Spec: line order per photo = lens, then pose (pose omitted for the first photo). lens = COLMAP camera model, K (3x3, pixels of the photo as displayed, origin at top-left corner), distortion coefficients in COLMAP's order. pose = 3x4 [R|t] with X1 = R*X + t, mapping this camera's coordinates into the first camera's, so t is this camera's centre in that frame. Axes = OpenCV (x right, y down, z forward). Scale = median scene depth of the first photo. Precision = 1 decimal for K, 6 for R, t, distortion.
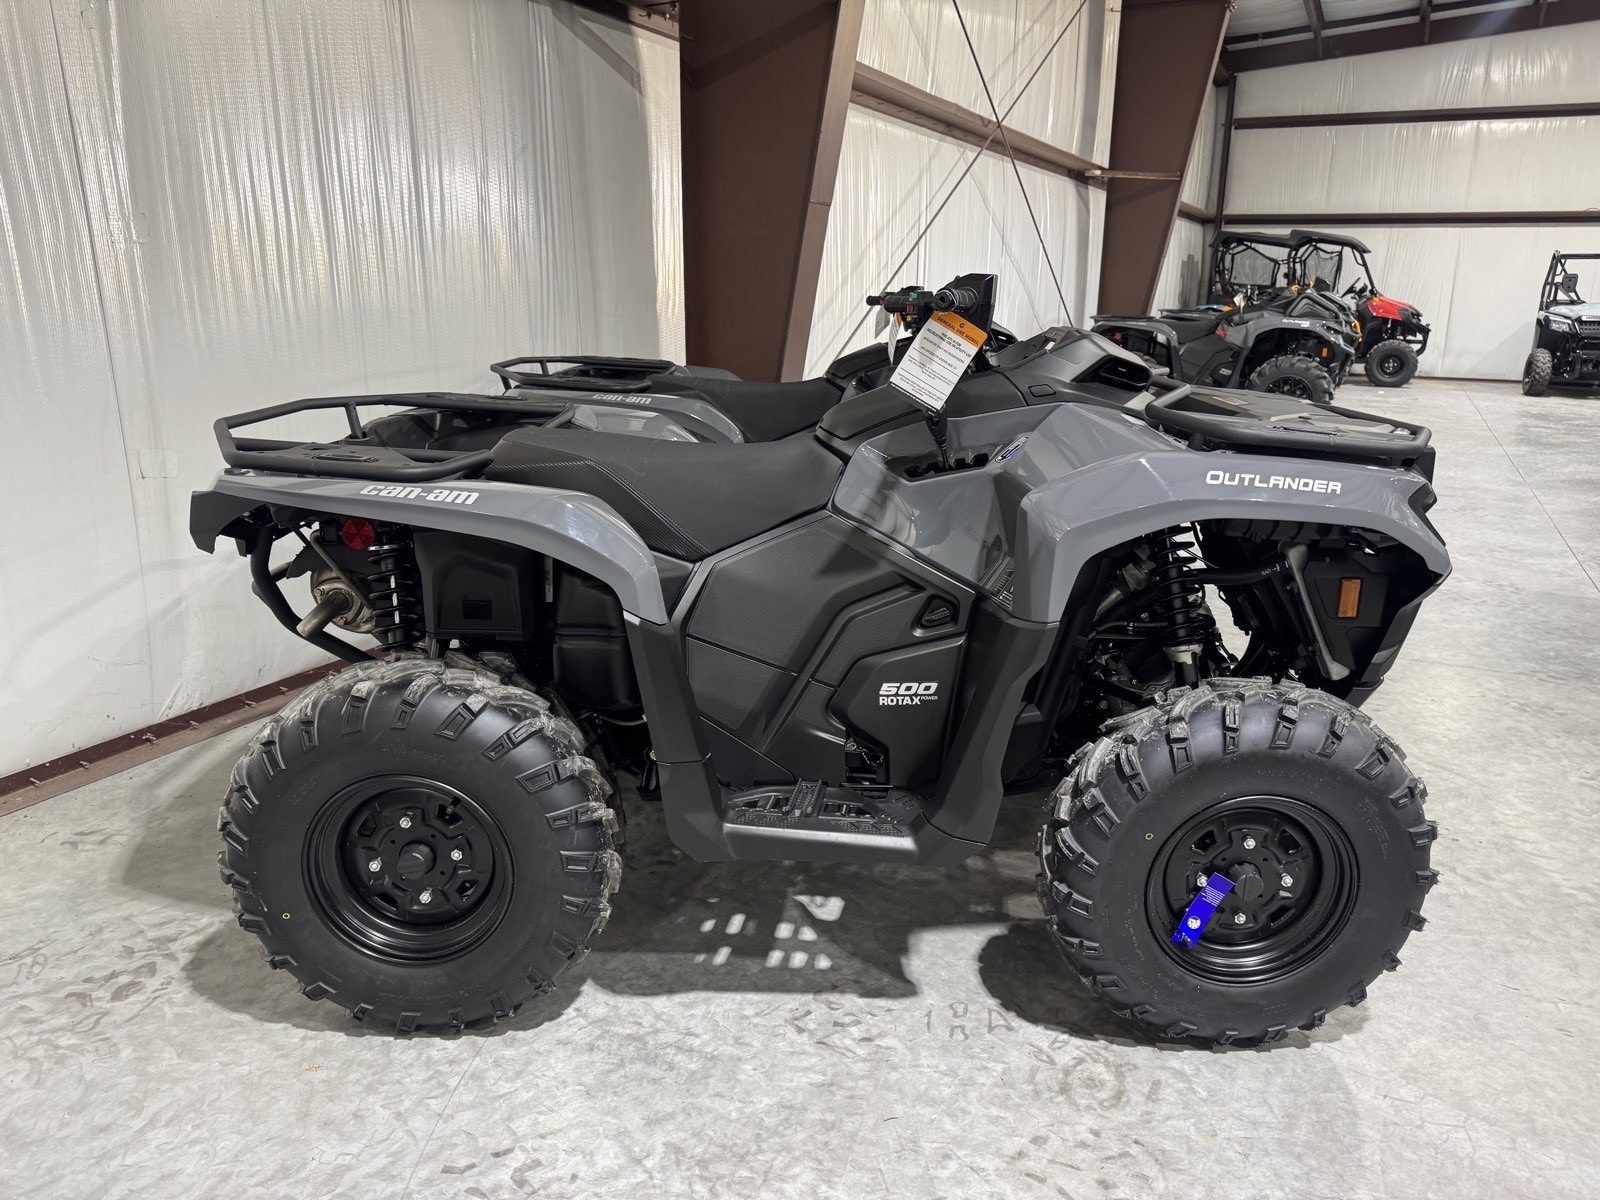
lens RADIAL K [[1124.0, 0, 807.7], [0, 1124.0, 599.6], [0, 0, 1]] dist [0.028925, -0.032470]
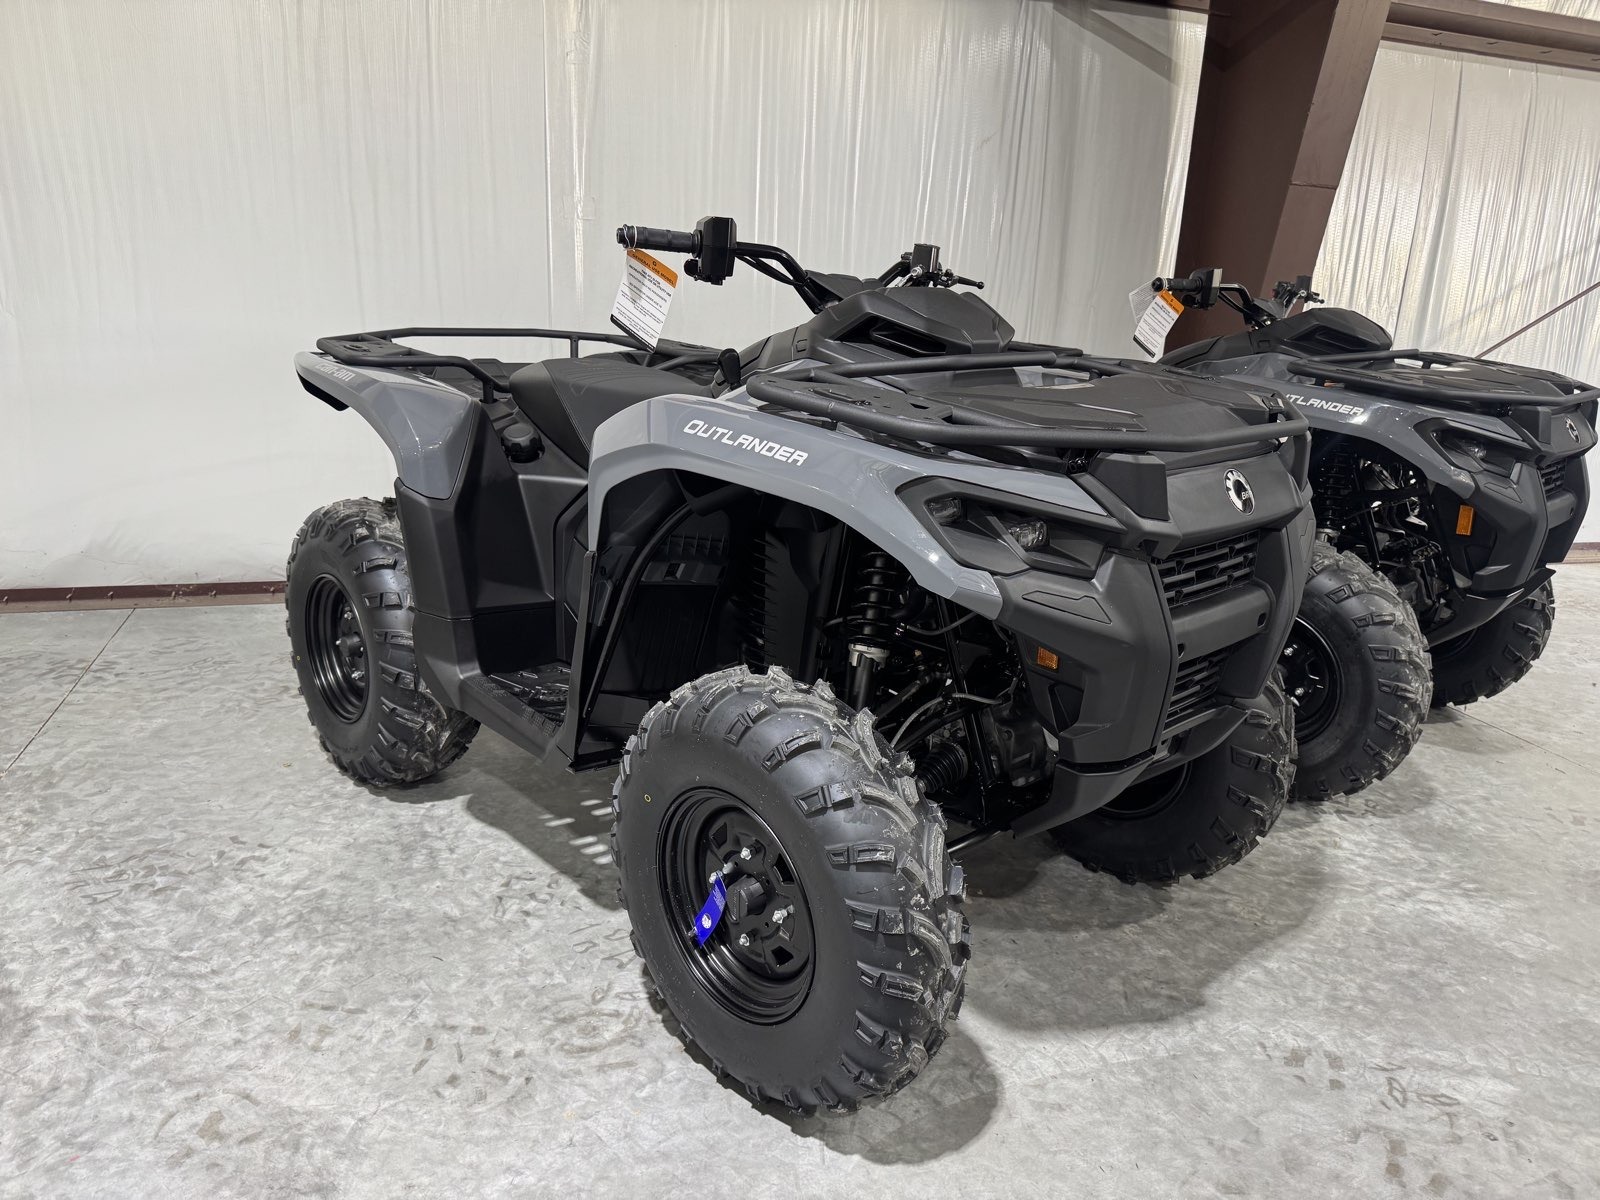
lens RADIAL K [[1100.2, 0, 827.7], [0, 1100.2, 618.0], [0, 0, 1]] dist [-0.005194, -0.006958]
pose [[0.710264, 0.228597, -0.665784, 0.705627], [-0.225795, 0.969811, 0.092105, -0.043606], [0.666740, 0.084912, 0.740438, 0.289522]]
